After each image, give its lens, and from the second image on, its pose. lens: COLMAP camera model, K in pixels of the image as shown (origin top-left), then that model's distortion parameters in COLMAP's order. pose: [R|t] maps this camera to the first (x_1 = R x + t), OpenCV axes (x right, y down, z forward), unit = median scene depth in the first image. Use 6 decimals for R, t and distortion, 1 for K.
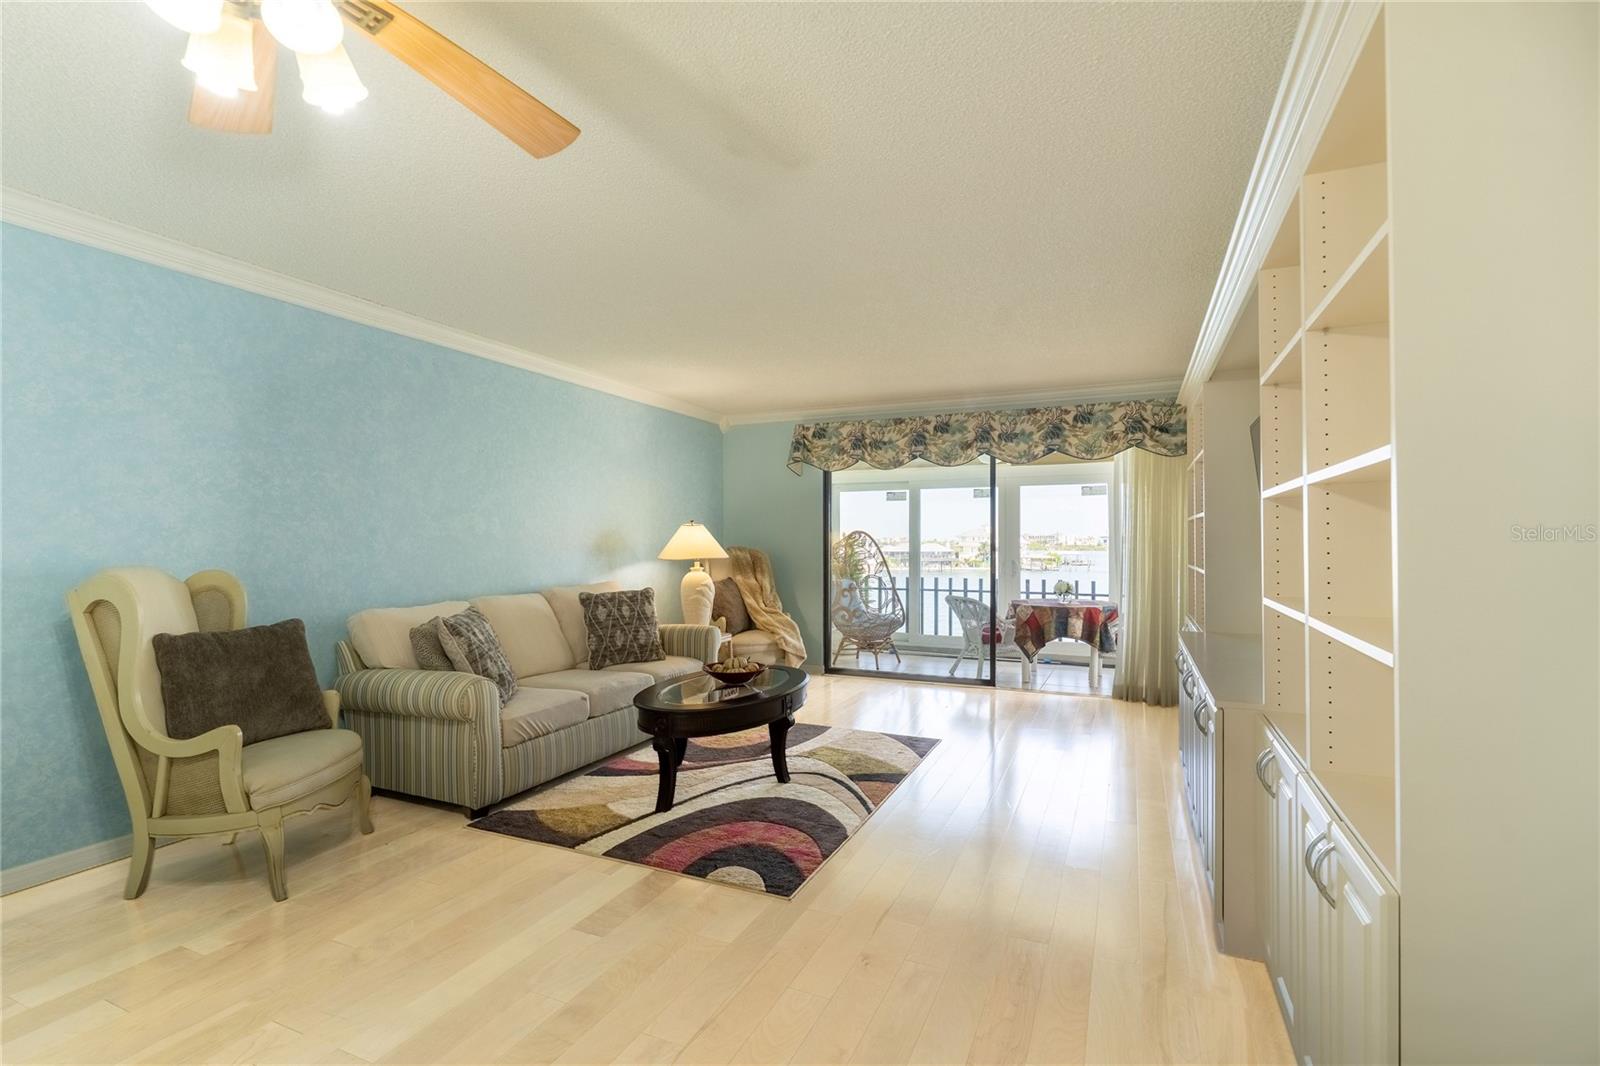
lens RADIAL K [[715.8, 0, 800.8], [0, 715.8, 539.3], [0, 0, 1]] dist [-0.021474, 0.001403]
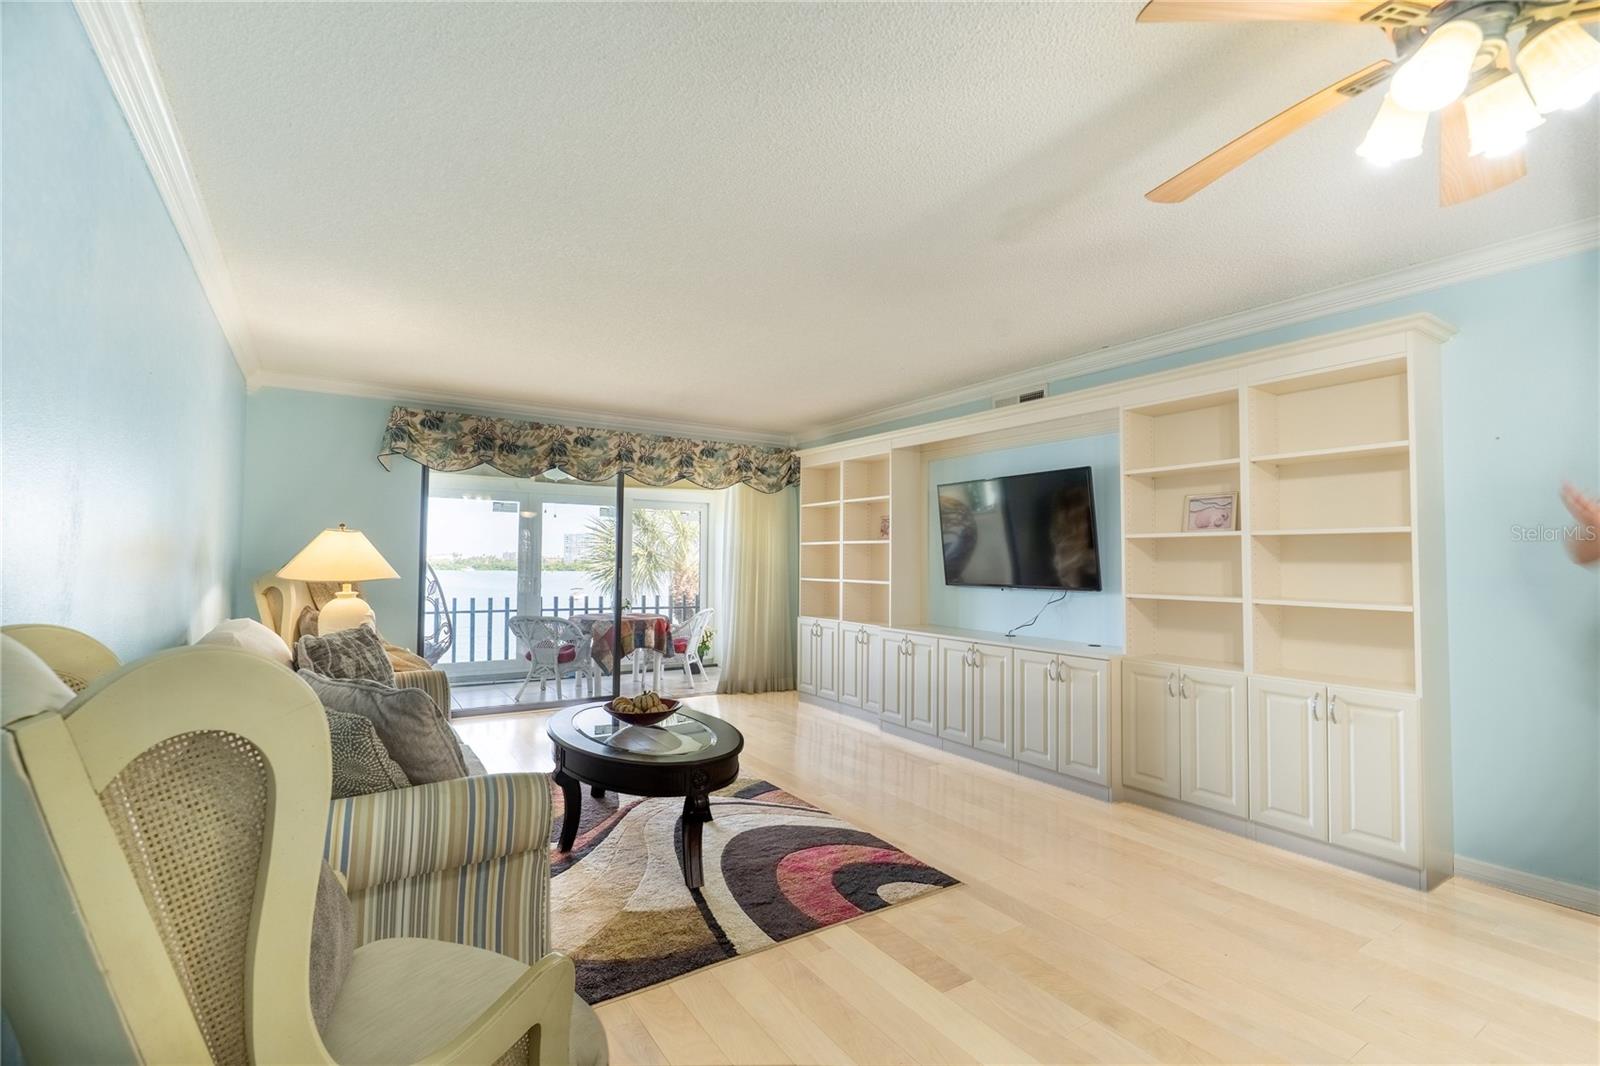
lens RADIAL K [[715.8, 0, 774.0], [0, 715.8, 532.1], [0, 0, 1]] dist [-0.021474, 0.001403]
pose [[0.554462, 0.039894, 0.831253, -0.485804], [-0.015793, 0.999175, -0.037419, -0.000612], [-0.832060, 0.007619, 0.554634, 0.265863]]
